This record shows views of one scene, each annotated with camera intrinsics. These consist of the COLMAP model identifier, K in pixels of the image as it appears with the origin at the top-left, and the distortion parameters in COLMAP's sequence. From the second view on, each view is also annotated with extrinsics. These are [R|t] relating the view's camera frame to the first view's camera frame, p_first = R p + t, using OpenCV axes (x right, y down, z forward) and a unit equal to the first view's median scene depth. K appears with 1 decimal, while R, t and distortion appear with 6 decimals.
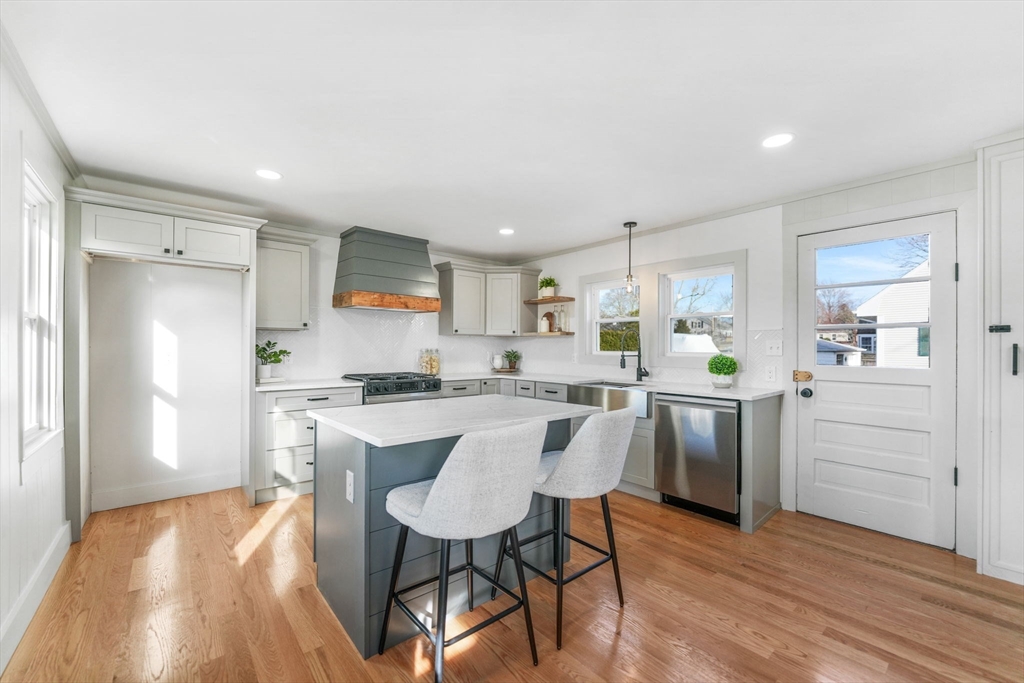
lens RADIAL K [[408.4, 0, 518.7], [0, 408.4, 349.8], [0, 0, 1]] dist [-0.017086, 0.000016]
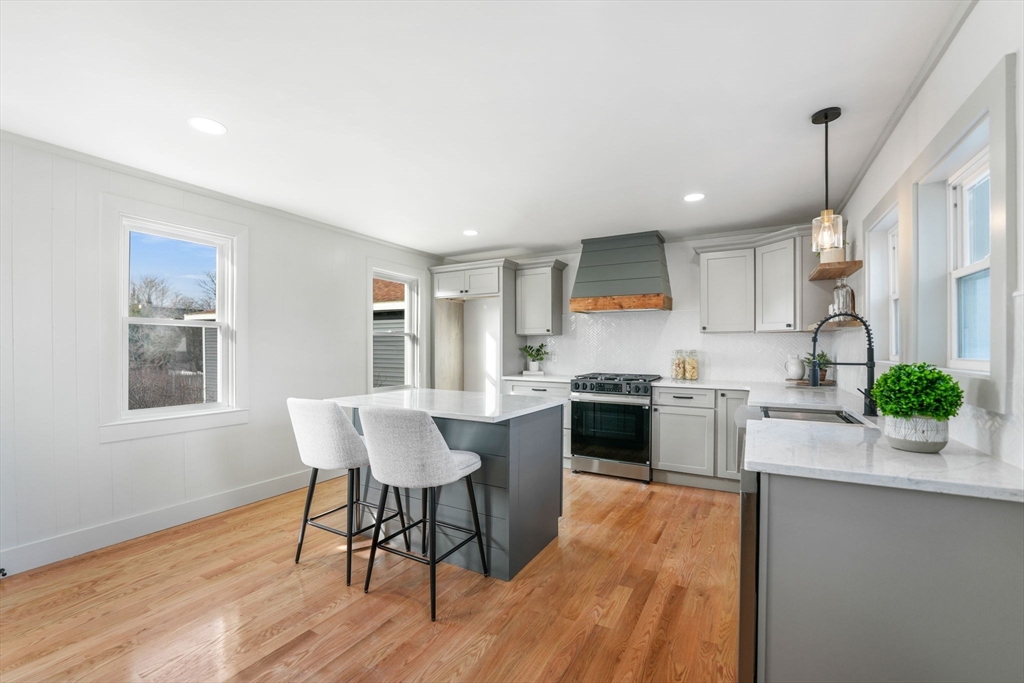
lens RADIAL K [[431.1, 0, 511.8], [0, 431.1, 346.3], [0, 0, 1]] dist [-0.000236, -0.000030]
pose [[0.347712, -0.005439, -0.937585, 0.586383], [-0.001945, 0.999977, -0.006523, -0.003114], [0.937599, 0.004092, 0.347694, 0.375471]]
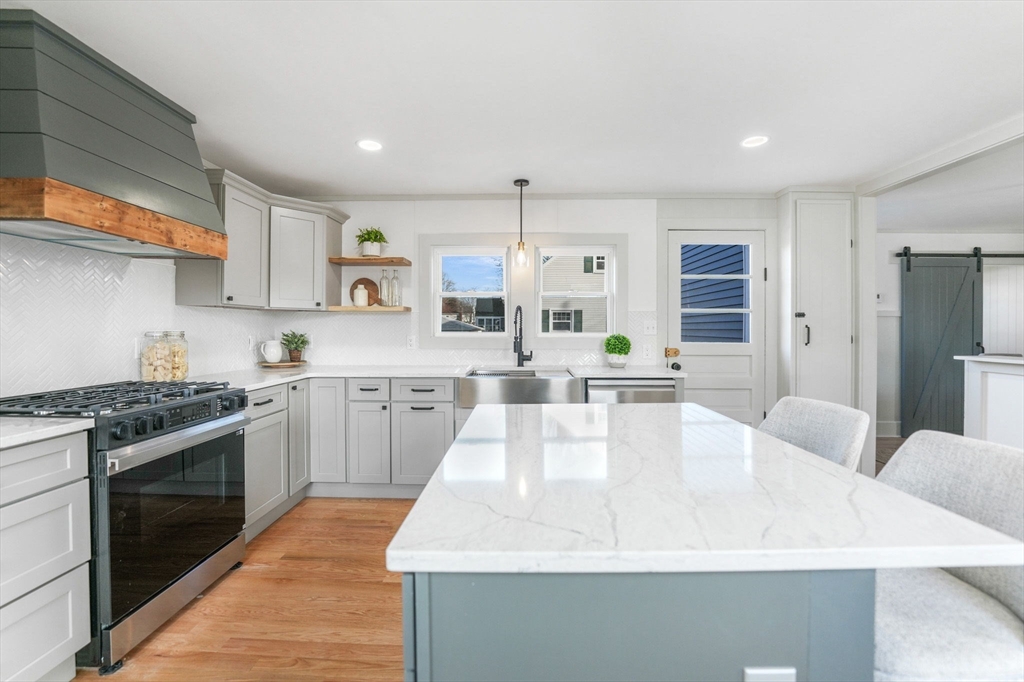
lens RADIAL K [[423.9, 0, 509.6], [0, 423.9, 334.5], [0, 0, 1]] dist [-0.018407, 0.000156]
pose [[0.670198, -0.015234, 0.742026, -0.357378], [0.005594, 0.999865, 0.015476, -0.004886], [-0.742161, -0.006221, 0.670193, 0.380380]]
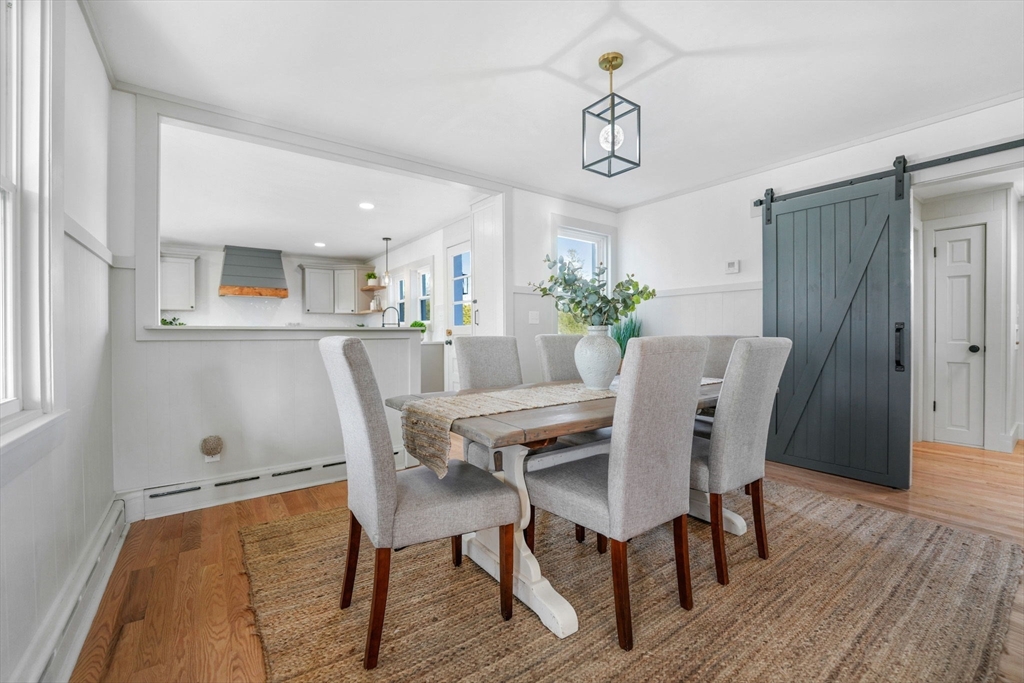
lens RADIAL K [[409.9, 0, 510.5], [0, 409.9, 337.6], [0, 0, 1]] dist [-0.032051, -0.000035]
pose [[0.997296, -0.008573, -0.072994, 0.760618], [0.009197, 0.999924, 0.008221, 0.052584], [0.072918, -0.008870, 0.997298, -0.458202]]
